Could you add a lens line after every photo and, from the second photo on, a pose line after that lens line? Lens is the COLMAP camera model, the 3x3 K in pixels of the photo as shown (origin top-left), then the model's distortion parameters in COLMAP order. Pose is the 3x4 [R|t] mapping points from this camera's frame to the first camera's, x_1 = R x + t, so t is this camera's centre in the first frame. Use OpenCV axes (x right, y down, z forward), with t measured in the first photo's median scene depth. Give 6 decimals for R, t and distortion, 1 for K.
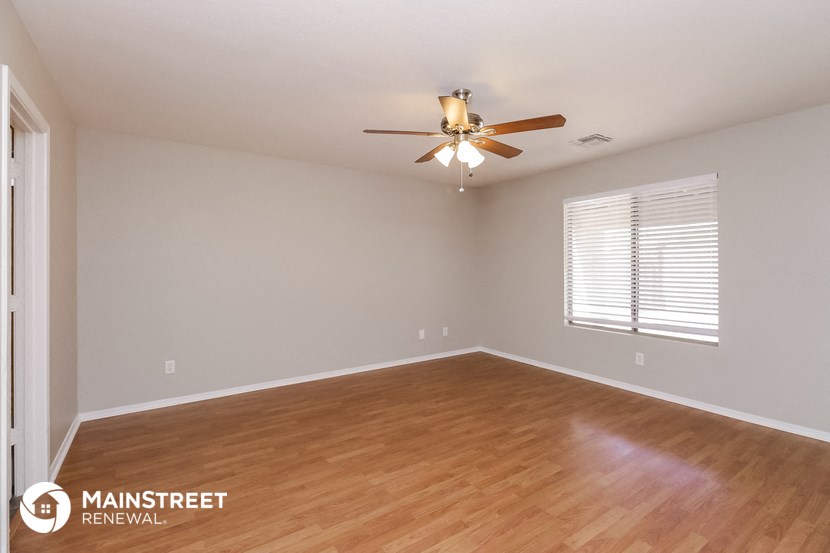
lens RADIAL K [[389.2, 0, 410.2], [0, 389.2, 266.3], [0, 0, 1]] dist [0.004343, -0.000351]
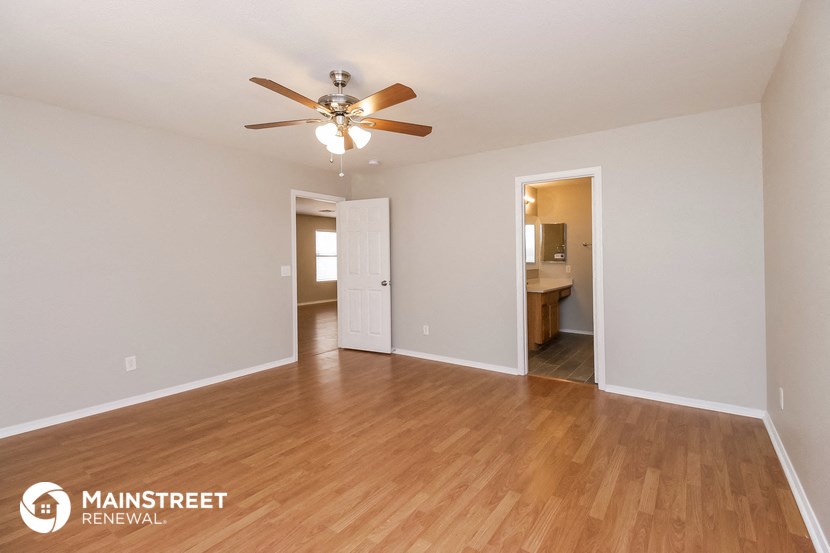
lens RADIAL K [[389.2, 0, 410.2], [0, 389.2, 266.3], [0, 0, 1]] dist [0.004343, -0.000351]
pose [[-0.942907, 0.006212, -0.332999, 0.282003], [0.001951, 0.999912, 0.013129, 0.022523], [0.333051, 0.011730, -0.942836, 1.830665]]
